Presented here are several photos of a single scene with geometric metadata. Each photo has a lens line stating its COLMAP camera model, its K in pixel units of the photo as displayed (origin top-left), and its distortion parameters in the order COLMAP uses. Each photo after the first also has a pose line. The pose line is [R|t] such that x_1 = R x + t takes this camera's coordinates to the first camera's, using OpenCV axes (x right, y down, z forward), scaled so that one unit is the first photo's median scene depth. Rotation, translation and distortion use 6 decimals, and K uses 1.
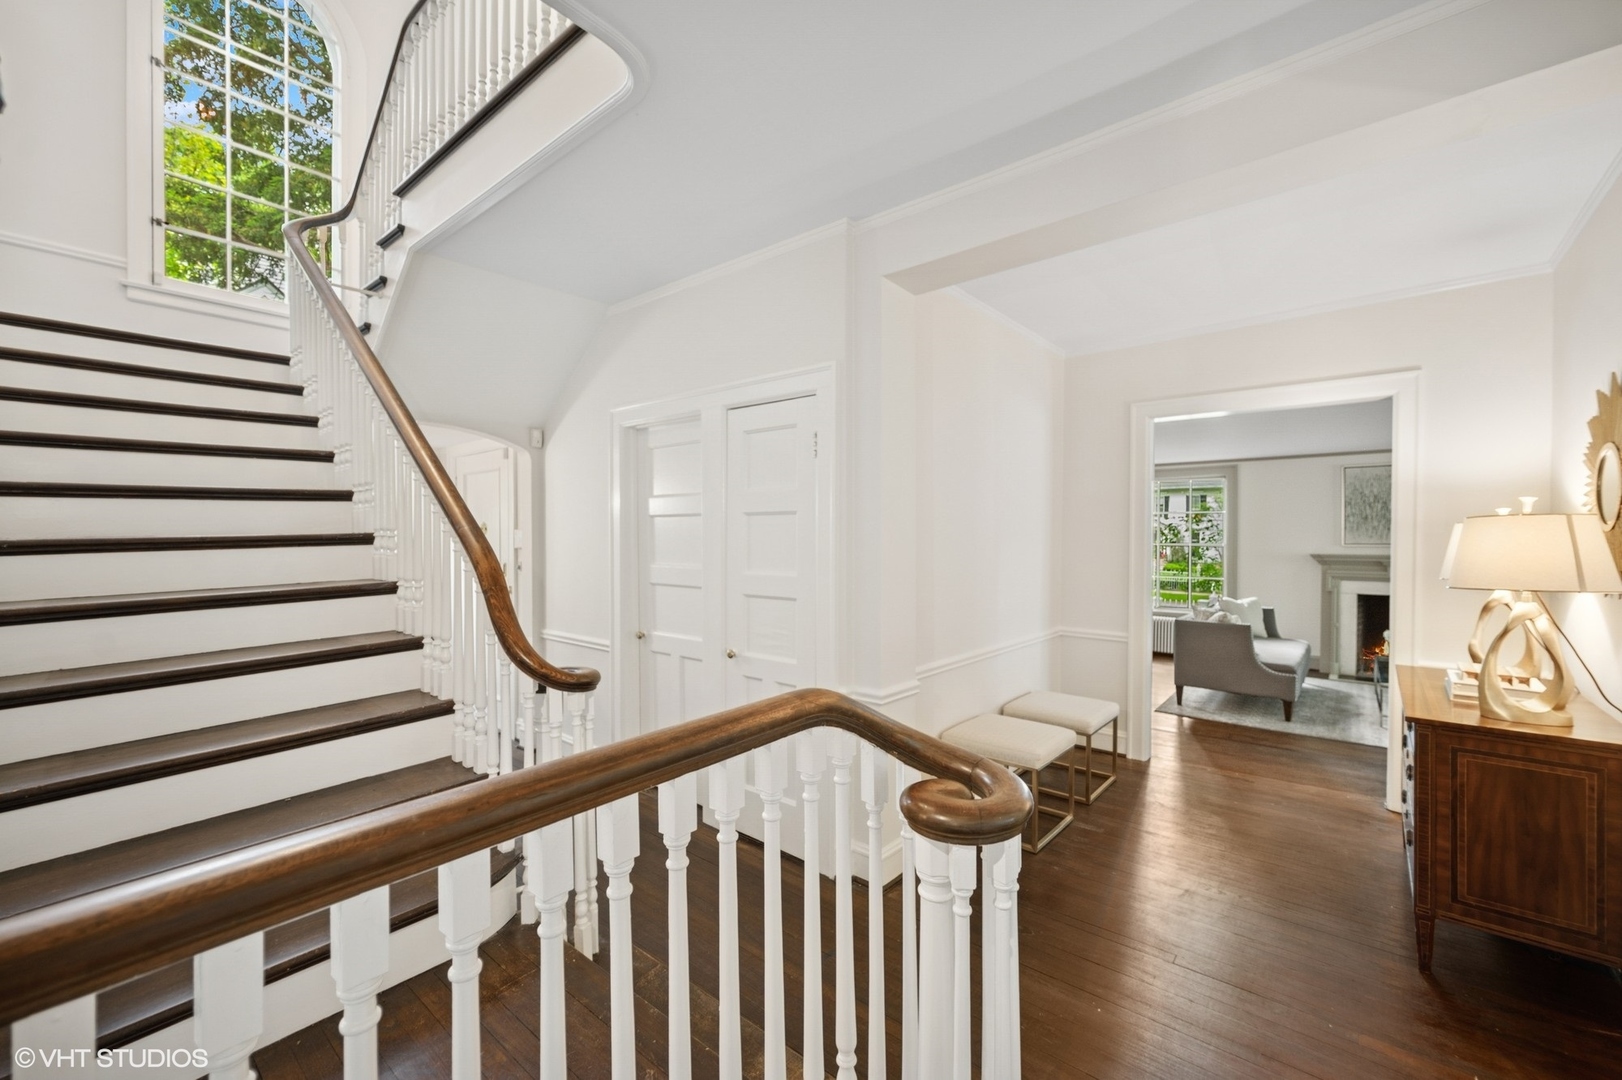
lens RADIAL K [[651.7, 0, 818.5], [0, 651.7, 543.9], [0, 0, 1]] dist [-0.001787, 0.000029]
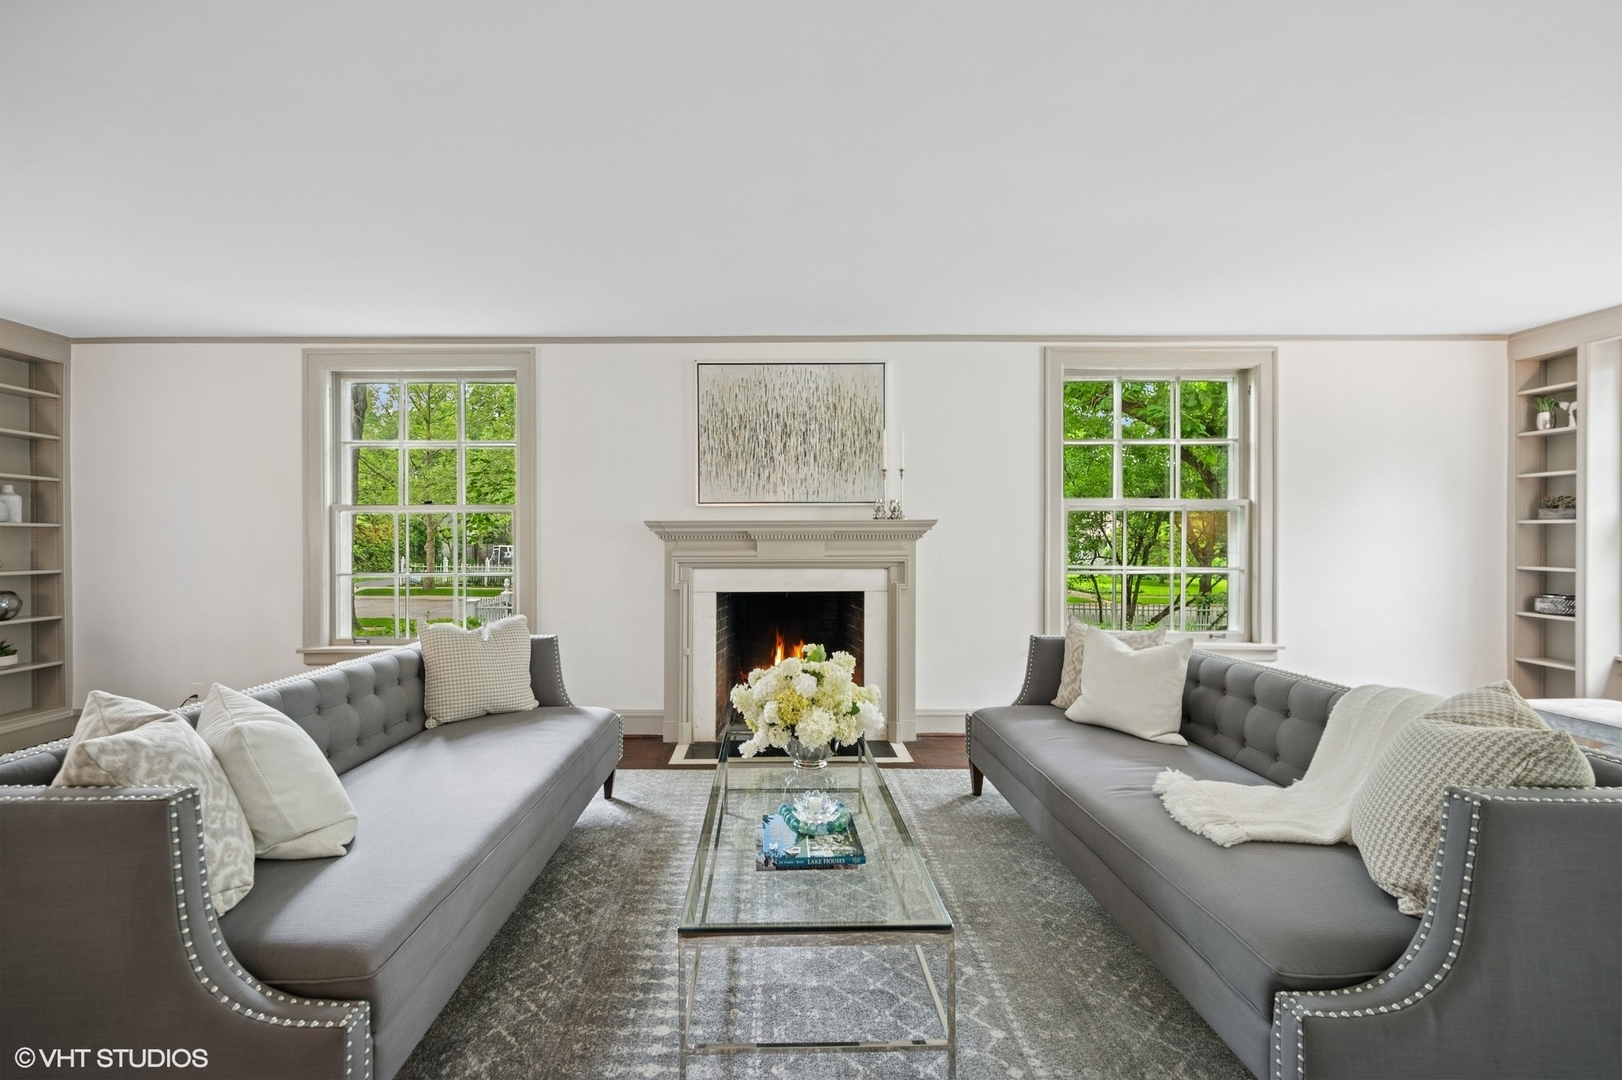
lens RADIAL K [[651.7, 0, 781.6], [0, 651.7, 537.6], [0, 0, 1]] dist [-0.001787, 0.000029]
pose [[0.762492, -0.004140, 0.646985, 0.511157], [0.007673, 0.999967, -0.002643, 0.032542], [-0.646953, 0.006979, 0.762498, 0.541258]]
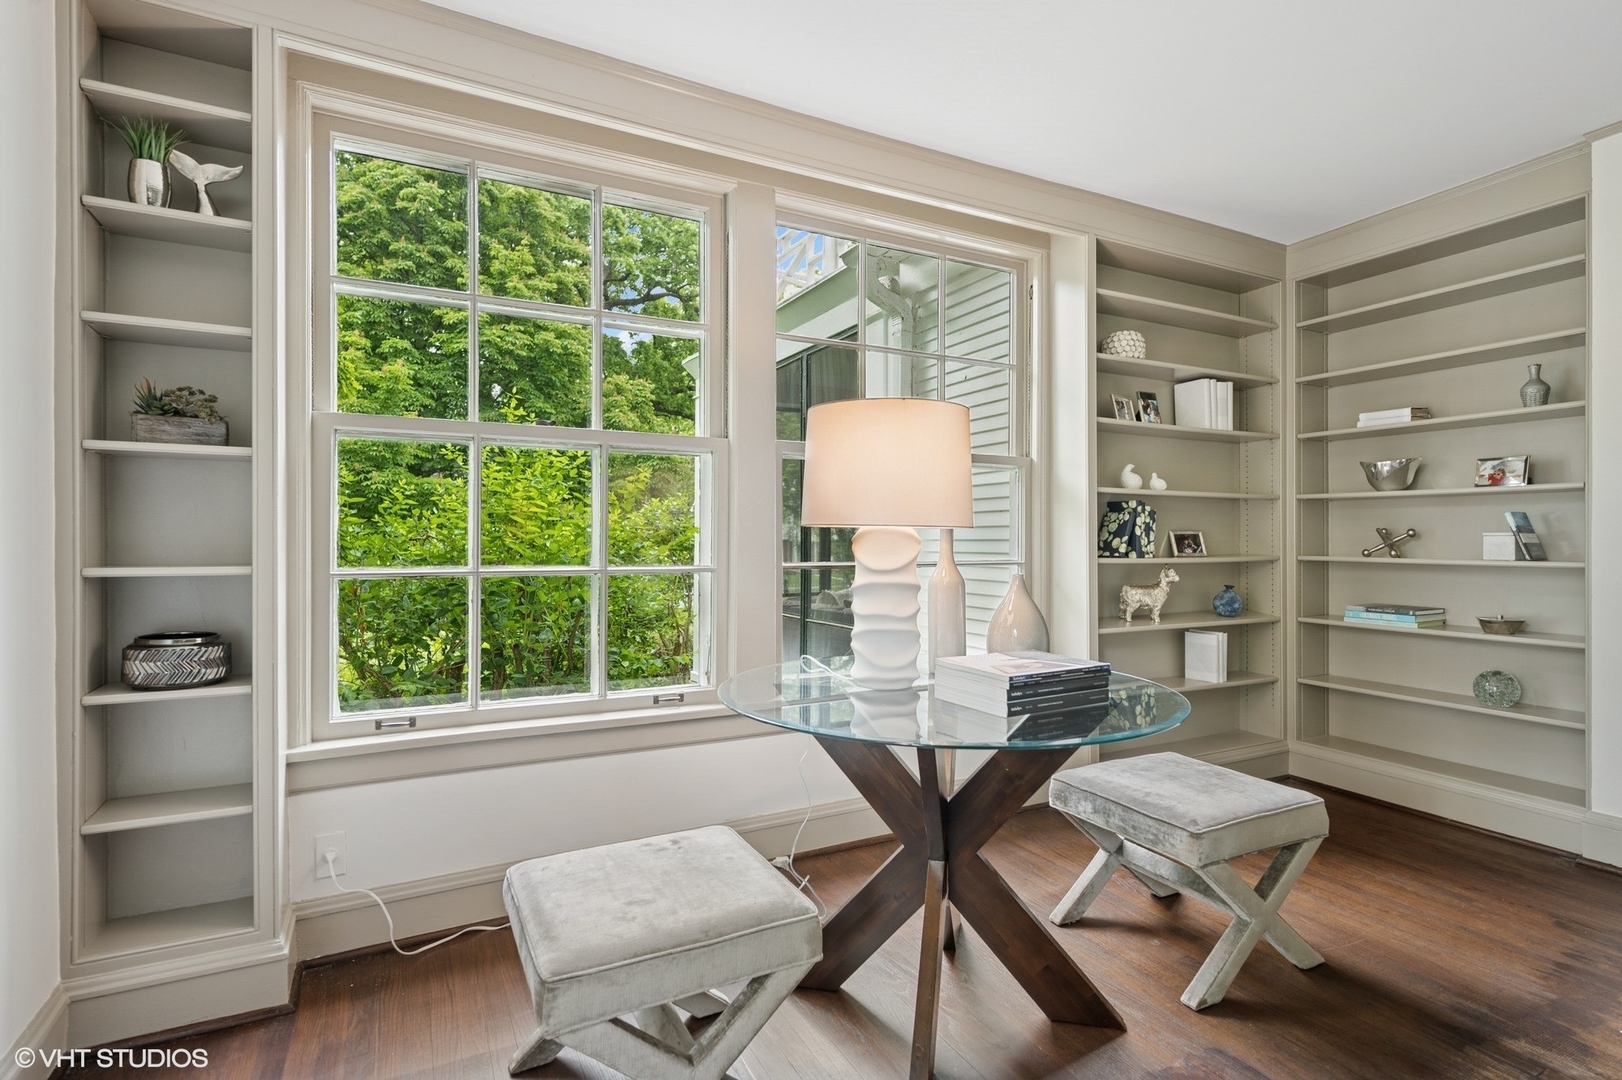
lens RADIAL K [[794.7, 0, 812.8], [0, 794.7, 537.5], [0, 0, 1]] dist [0.004801, 0.000852]
pose [[-0.926764, 0.003221, 0.375631, 1.050957], [0.007750, 0.999914, 0.010548, 0.049820], [-0.375565, 0.012687, -0.926709, 0.699247]]
